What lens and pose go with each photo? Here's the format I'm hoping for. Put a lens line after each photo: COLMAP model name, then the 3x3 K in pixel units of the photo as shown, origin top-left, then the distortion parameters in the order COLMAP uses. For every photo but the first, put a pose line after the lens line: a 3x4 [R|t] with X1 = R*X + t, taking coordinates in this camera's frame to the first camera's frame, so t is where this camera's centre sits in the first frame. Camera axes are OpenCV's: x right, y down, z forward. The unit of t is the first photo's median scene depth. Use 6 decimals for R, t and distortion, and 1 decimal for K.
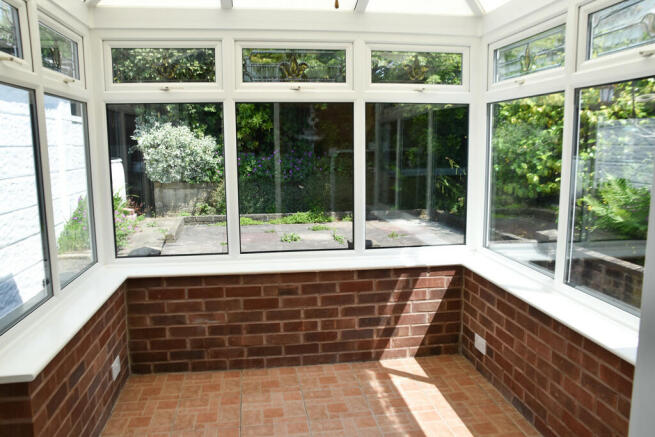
lens RADIAL K [[514.8, 0, 327.5], [0, 514.8, 218.5], [0, 0, 1]] dist [-0.117375, -0.001330]
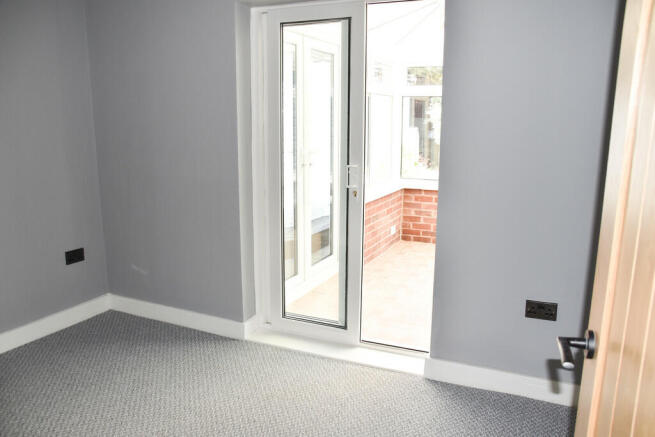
lens RADIAL K [[514.8, 0, 327.5], [0, 514.8, 218.5], [0, 0, 1]] dist [-0.117375, -0.001330]
pose [[0.835481, 0.119498, -0.536369, 0.419614], [-0.089329, 0.992621, 0.082003, 0.097241], [0.542210, -0.020598, 0.839991, -0.805461]]
